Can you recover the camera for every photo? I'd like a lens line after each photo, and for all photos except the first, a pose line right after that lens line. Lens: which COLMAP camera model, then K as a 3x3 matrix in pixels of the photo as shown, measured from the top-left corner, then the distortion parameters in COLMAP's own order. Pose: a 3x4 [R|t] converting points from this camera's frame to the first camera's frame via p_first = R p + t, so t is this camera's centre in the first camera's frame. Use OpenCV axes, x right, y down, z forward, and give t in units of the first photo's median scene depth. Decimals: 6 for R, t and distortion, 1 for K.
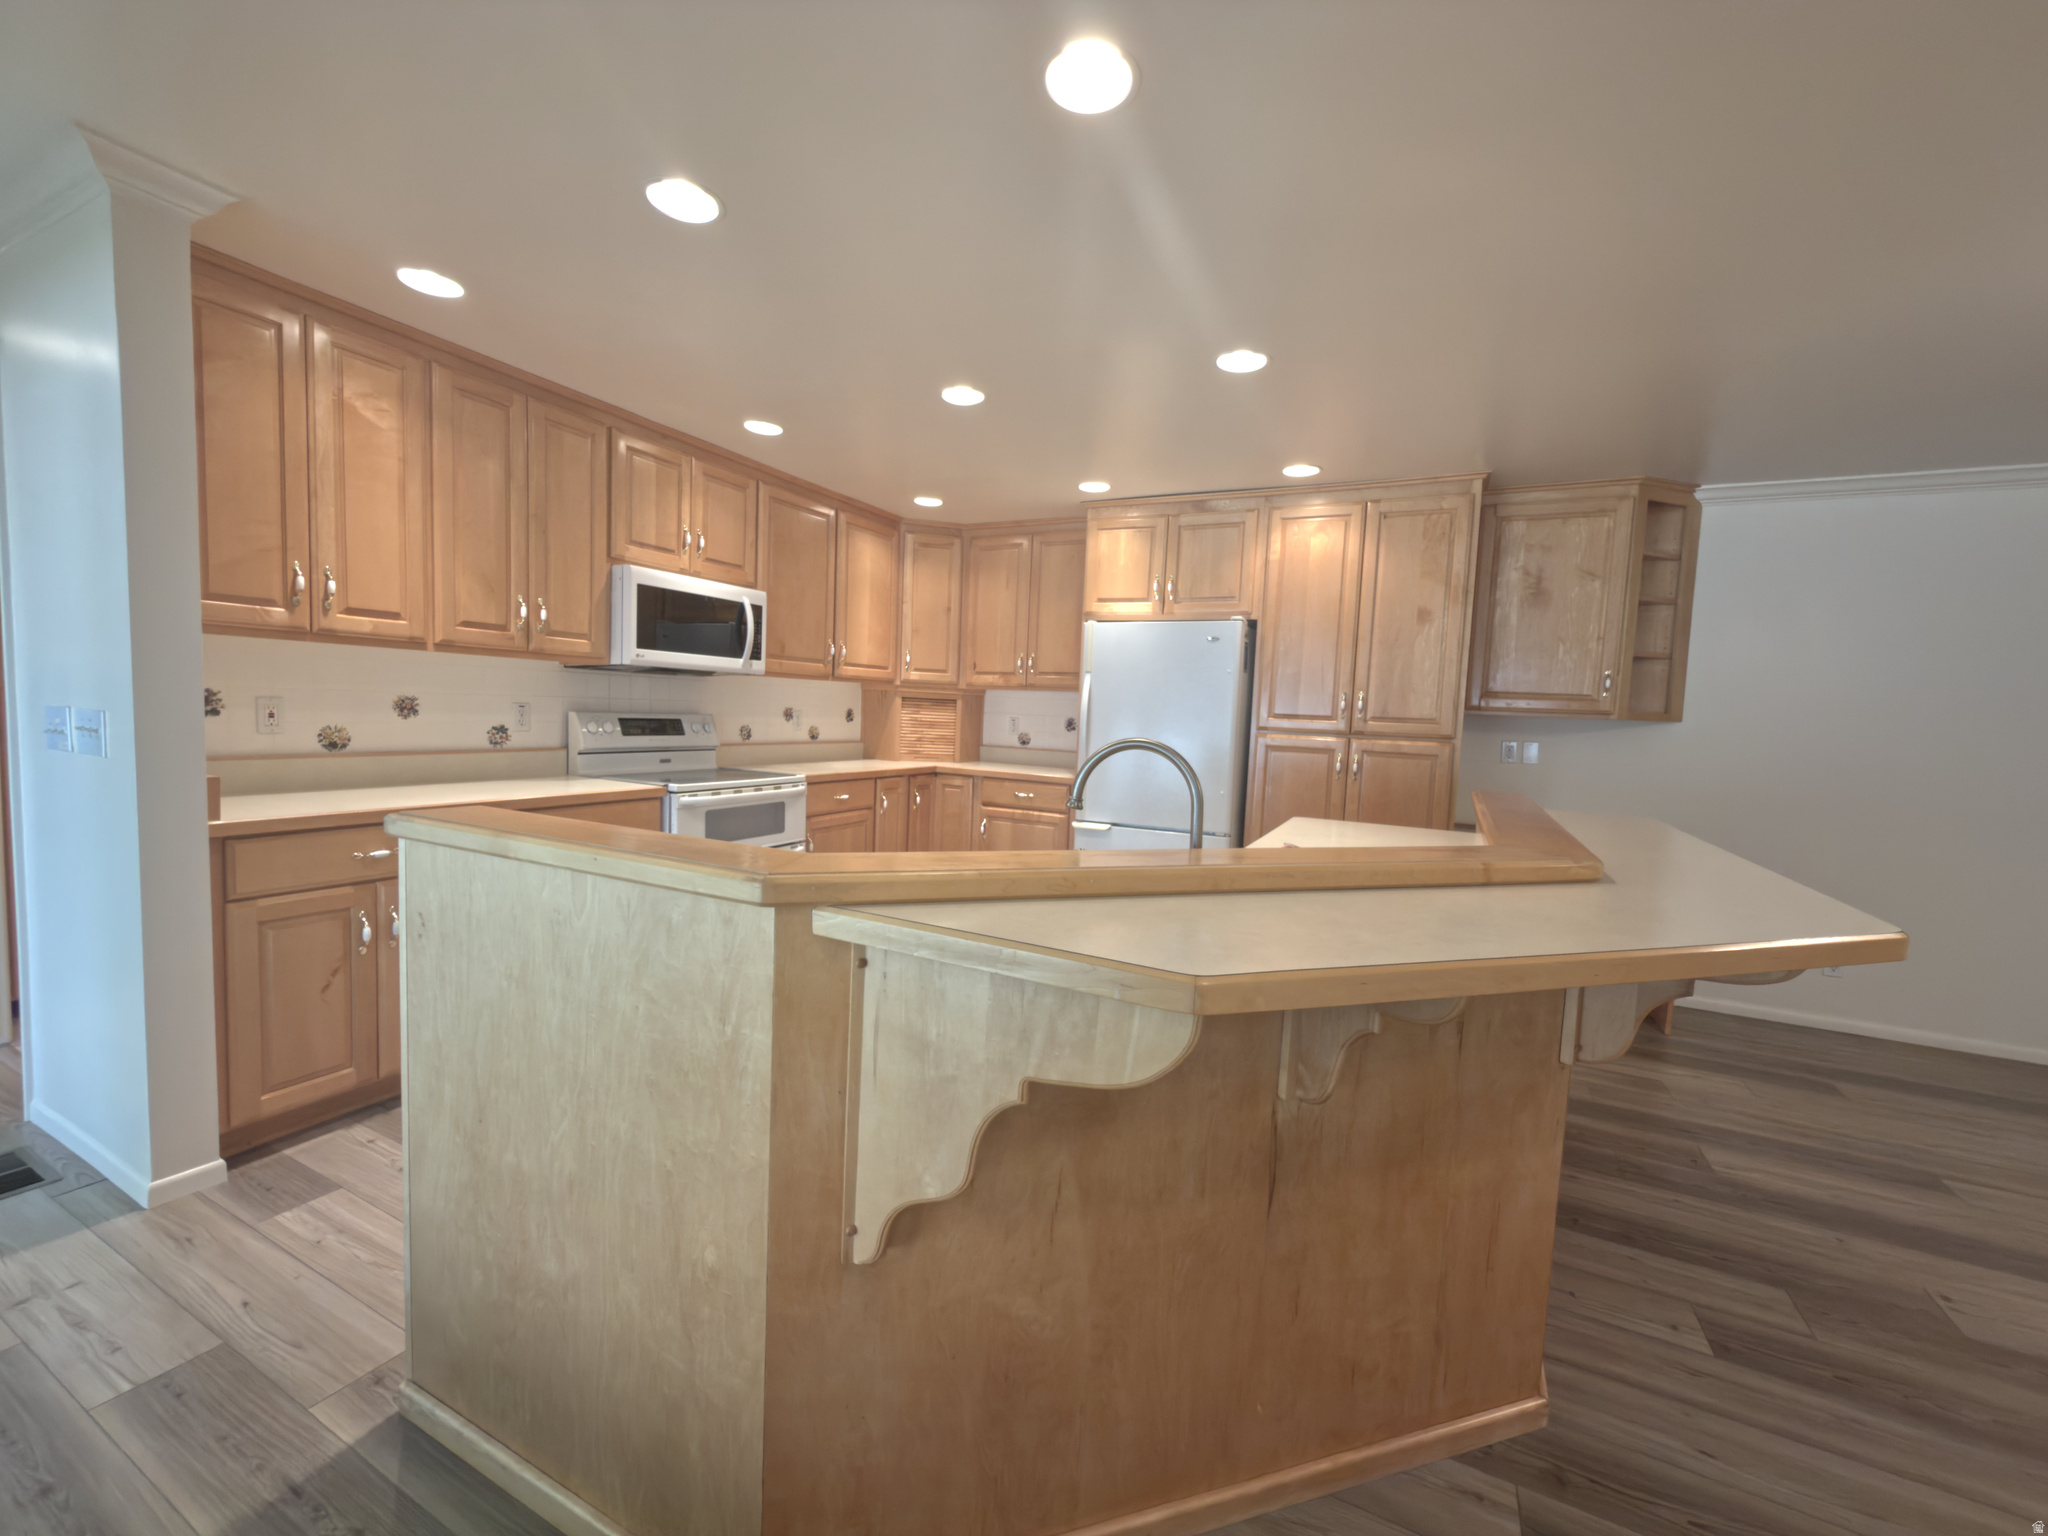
lens RADIAL K [[816.9, 0, 1026.1], [0, 816.9, 769.2], [0, 0, 1]] dist [0.000238, 0.000154]
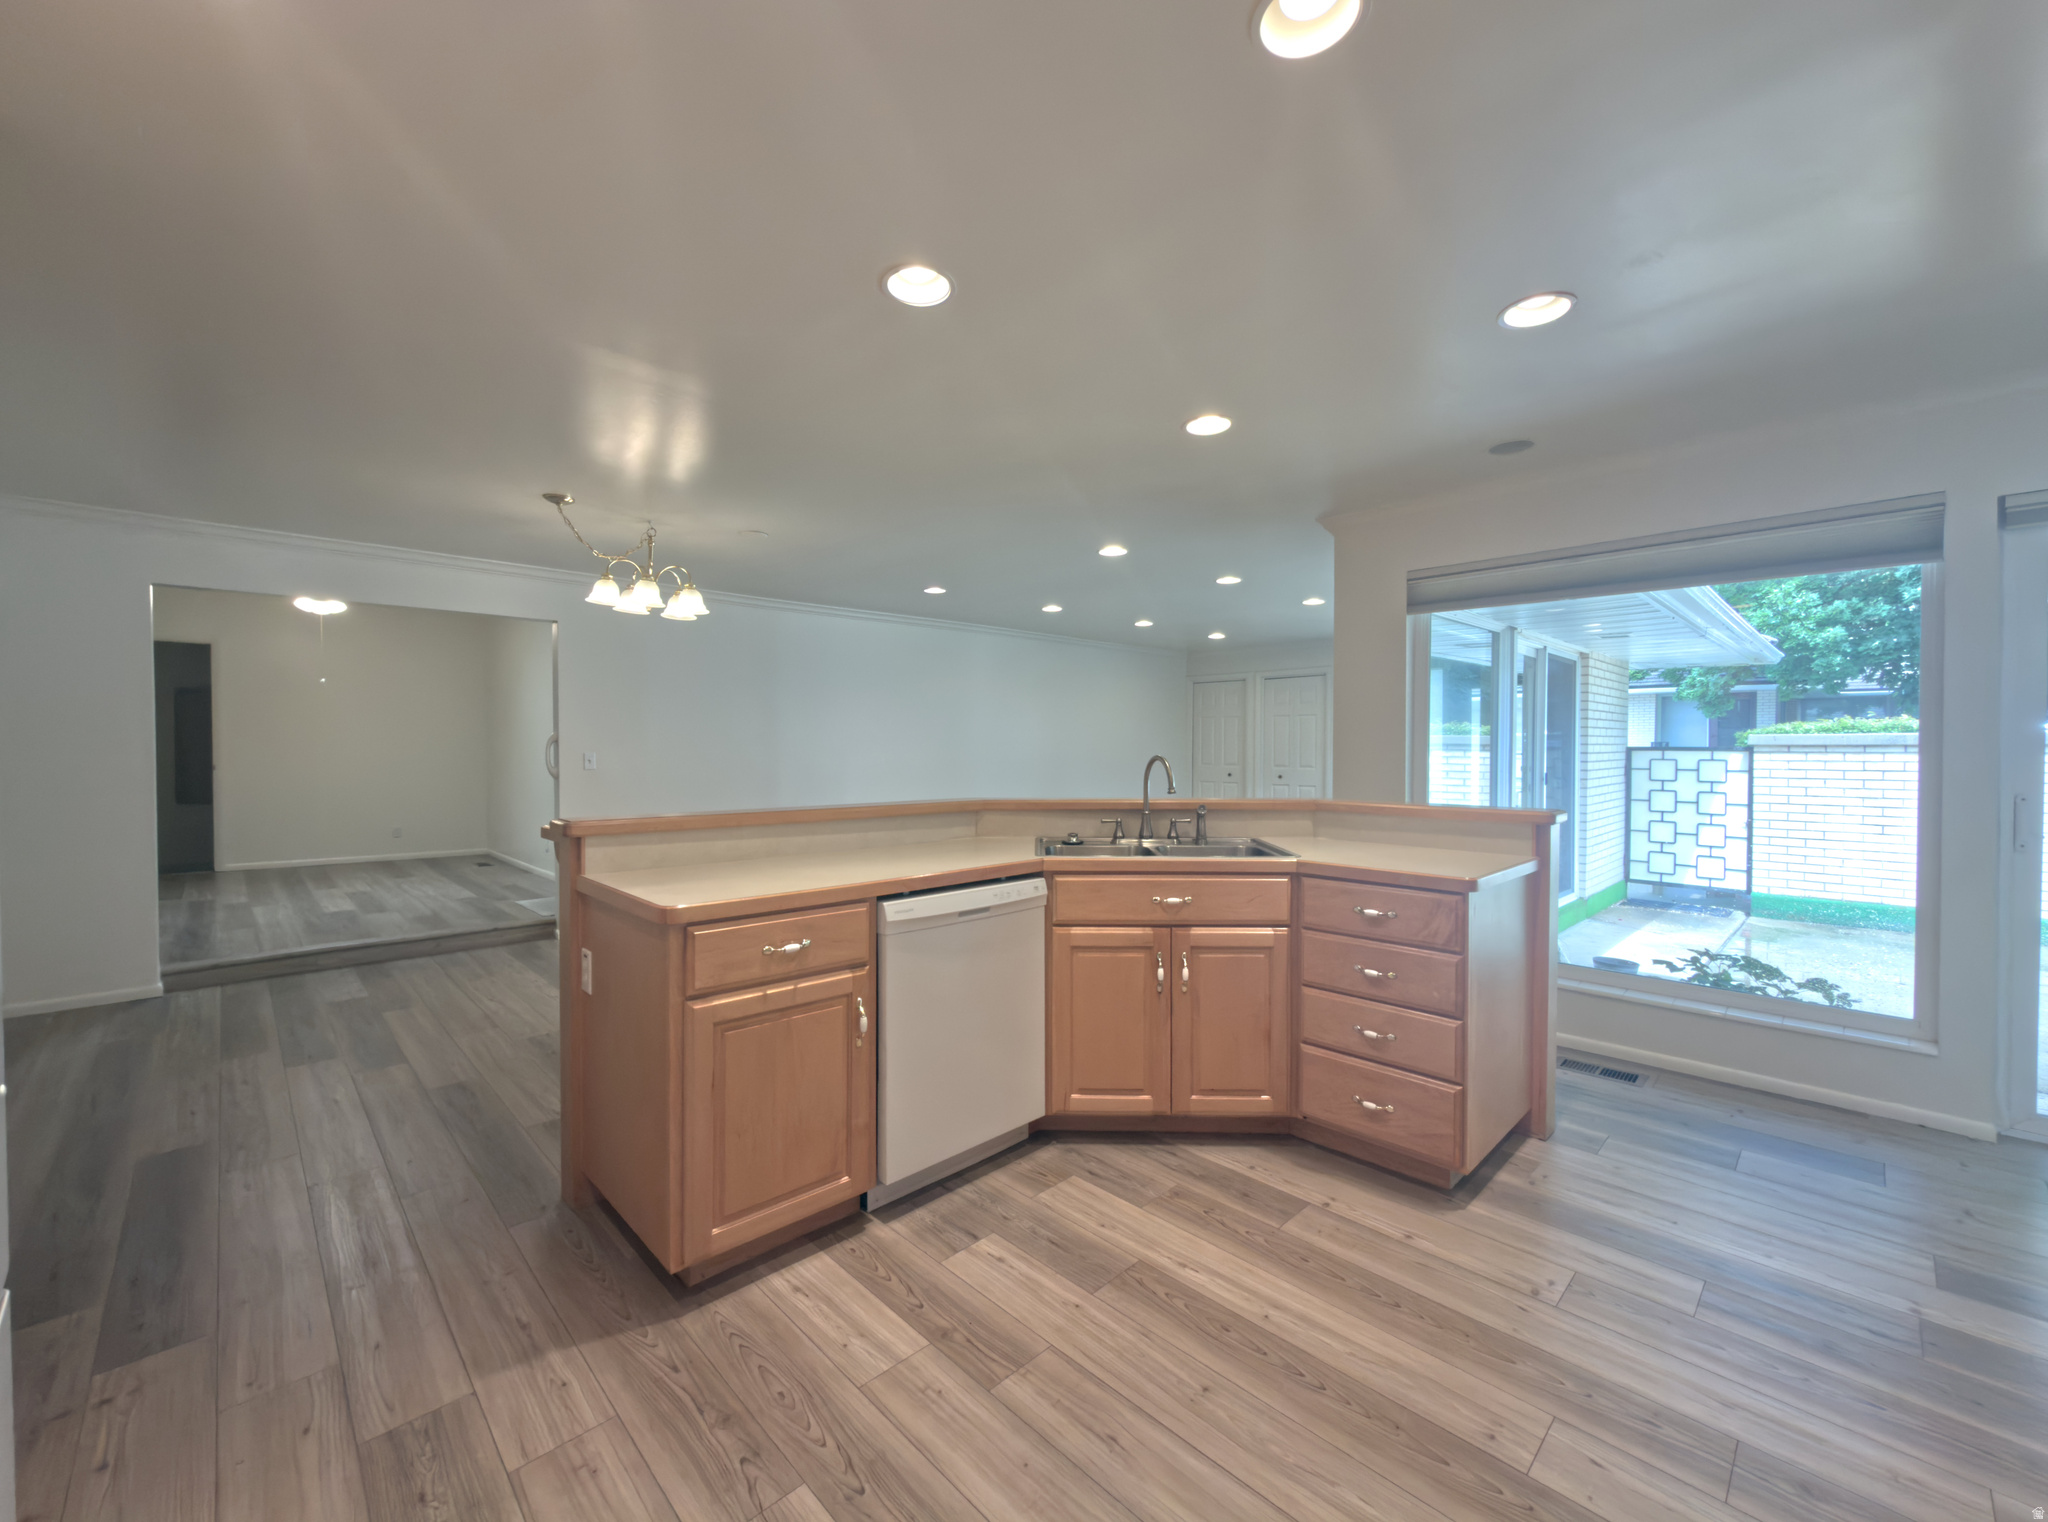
lens RADIAL K [[828.9, 0, 1024.4], [0, 828.9, 763.6], [0, 0, 1]] dist [-0.000614, -0.000186]
pose [[-0.942966, -0.049189, 0.329235, -0.077287], [-0.016630, 0.994749, 0.100987, -0.084100], [-0.332473, 0.089752, -0.938832, 1.170647]]
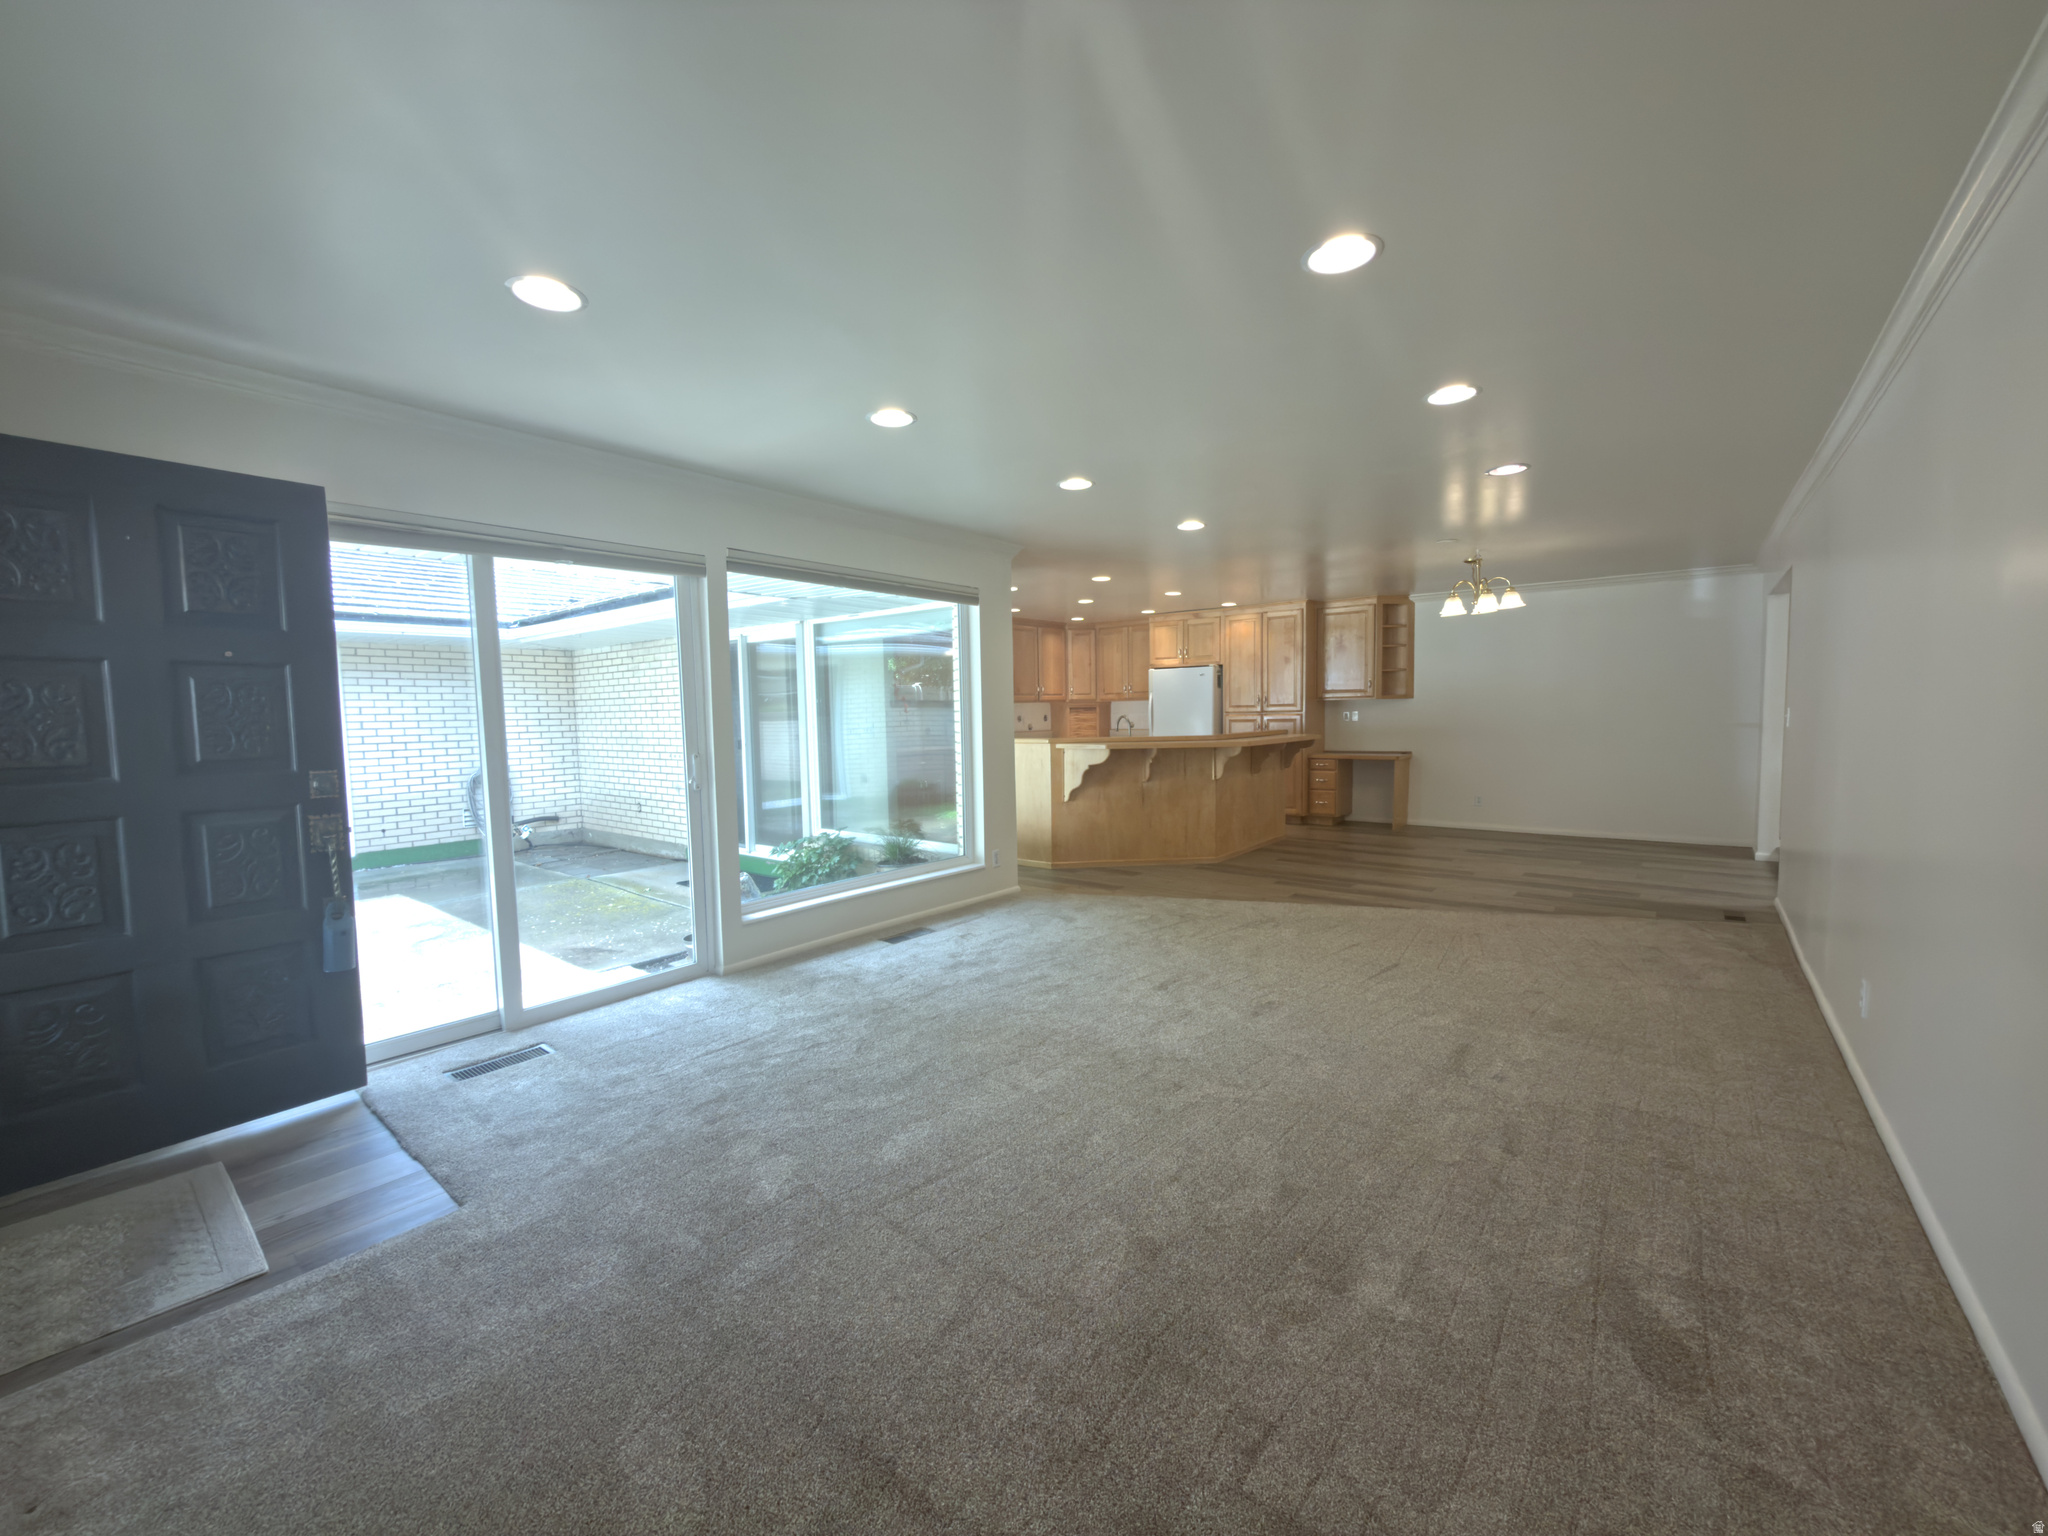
lens RADIAL K [[816.9, 0, 1026.1], [0, 816.9, 769.2], [0, 0, 1]] dist [0.000238, 0.000154]
pose [[0.976709, -0.045223, -0.209747, 0.228010], [0.044141, 0.998977, -0.009835, 0.112442], [0.209977, 0.000347, 0.977706, -1.426637]]
